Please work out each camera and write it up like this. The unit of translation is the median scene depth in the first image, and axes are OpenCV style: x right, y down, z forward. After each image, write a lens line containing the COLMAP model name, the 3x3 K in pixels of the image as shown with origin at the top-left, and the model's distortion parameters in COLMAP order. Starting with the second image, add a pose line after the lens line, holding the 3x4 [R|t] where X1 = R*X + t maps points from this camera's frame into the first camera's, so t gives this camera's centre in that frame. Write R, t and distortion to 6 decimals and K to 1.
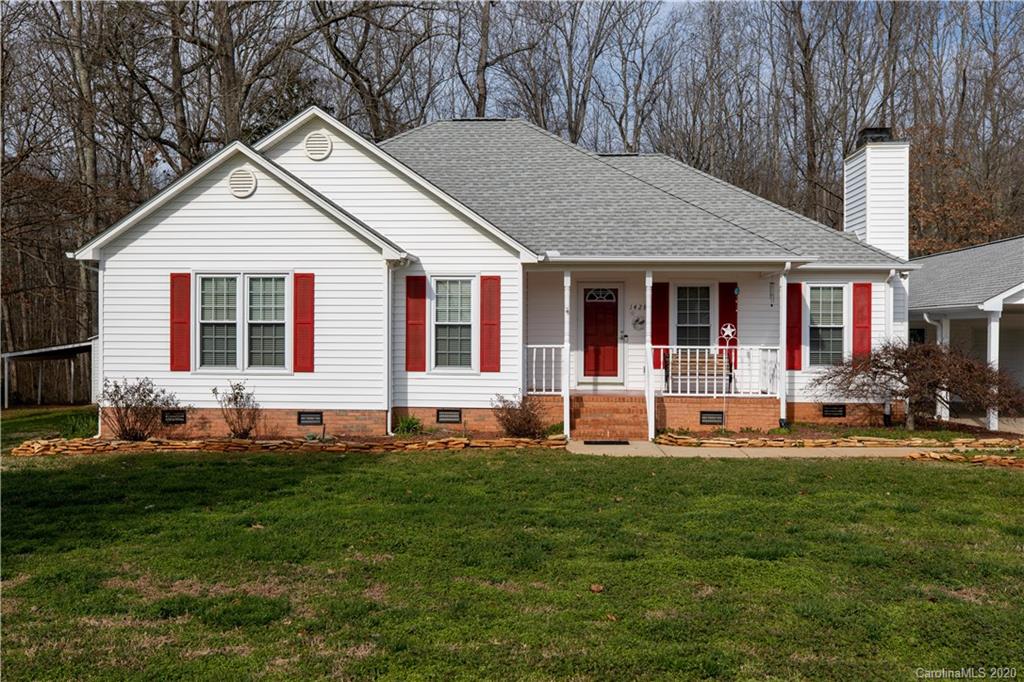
lens RADIAL K [[967.5, 0, 512.0], [0, 967.5, 341.0], [0, 0, 1]] dist [0.004197, 0.001109]
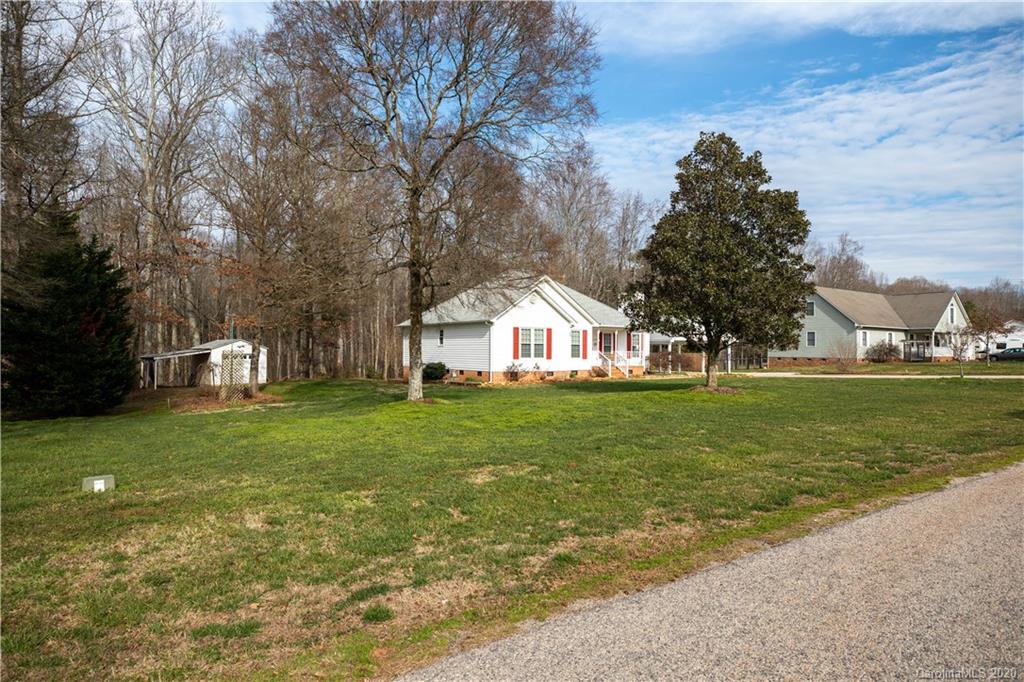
lens RADIAL K [[649.6, 0, 512.0], [0, 649.6, 341.0], [0, 0, 1]] dist [-0.053956, 0.000654]
pose [[0.786177, 0.012002, 0.617884, -1.589913], [-0.000885, 0.999832, -0.018296, 0.010765], [-0.618000, 0.013837, 0.786056, -0.588747]]
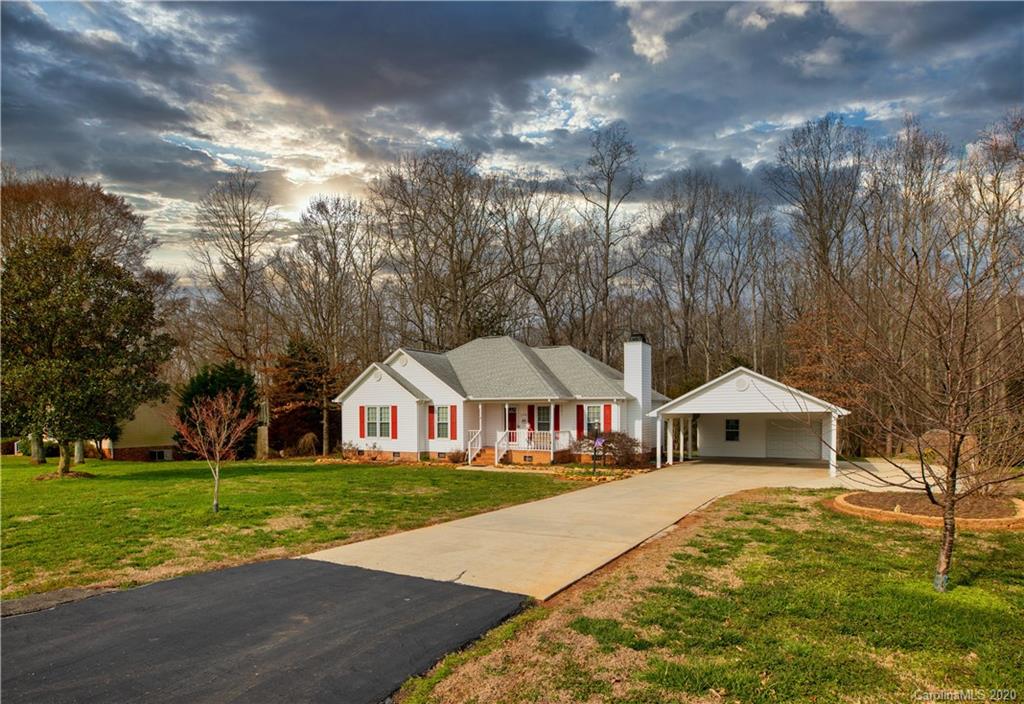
lens RADIAL K [[588.4, 0, 471.4], [0, 588.4, 426.6], [0, 0, 1]] dist [-0.034967, 0.005568]
pose [[0.885203, 0.004885, -0.465179, 0.811881], [0.003687, 0.999840, 0.017516, -0.035662], [0.465190, -0.017221, 0.885043, -0.474003]]
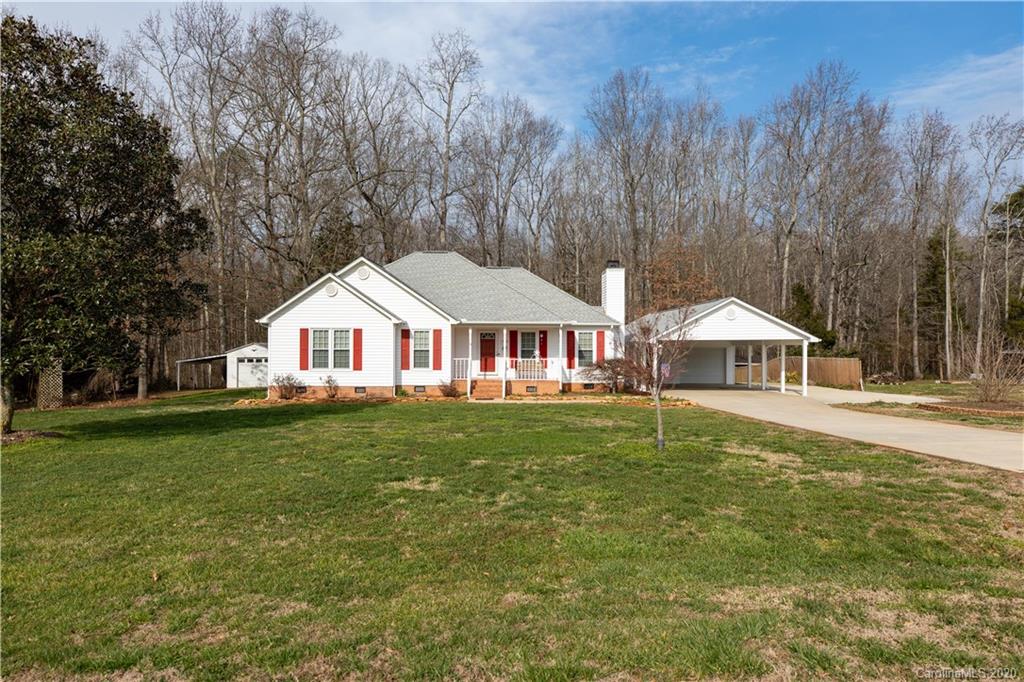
lens RADIAL K [[667.2, 0, 512.0], [0, 667.2, 341.0], [0, 0, 1]] dist [0.004389, -0.002846]
pose [[0.998374, -0.000776, 0.057000, 0.066653], [0.001328, 0.999953, -0.009654, -0.022802], [-0.056990, 0.009714, 0.998328, -0.632303]]
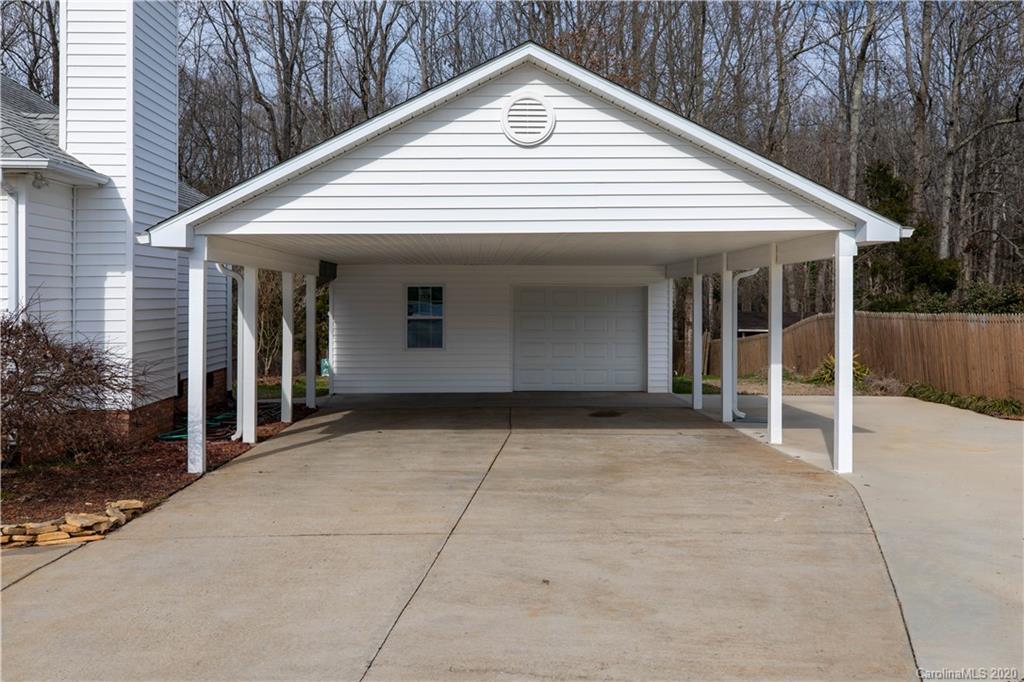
lens RADIAL K [[998.4, 0, 515.3], [0, 998.4, 290.3], [0, 0, 1]] dist [-0.004471, 0.002856]
pose [[0.995421, -0.002583, 0.095555, 0.669467], [0.003980, 0.999888, -0.014428, 0.000704], [-0.095507, 0.014743, 0.995320, 0.474084]]
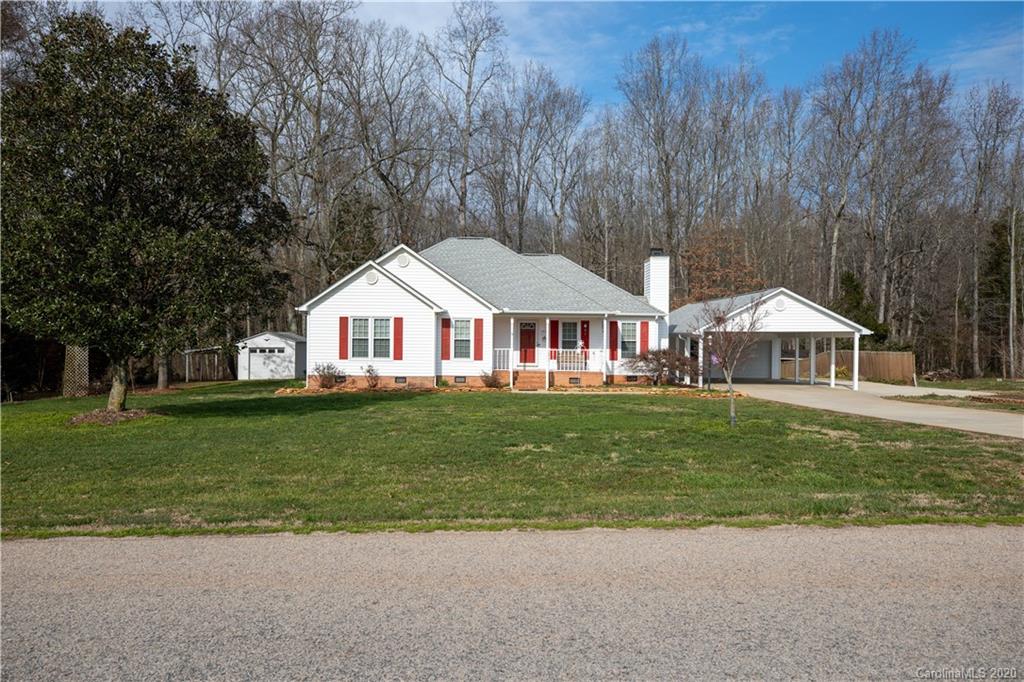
lens RADIAL K [[756.4, 0, 512.0], [0, 756.4, 341.0], [0, 0, 1]] dist [-0.000965, 0.012587]
pose [[0.998824, 0.005515, 0.048158, -0.029580], [-0.005539, 0.999985, 0.000376, -0.015015], [-0.048156, -0.000643, 0.998840, -0.799562]]
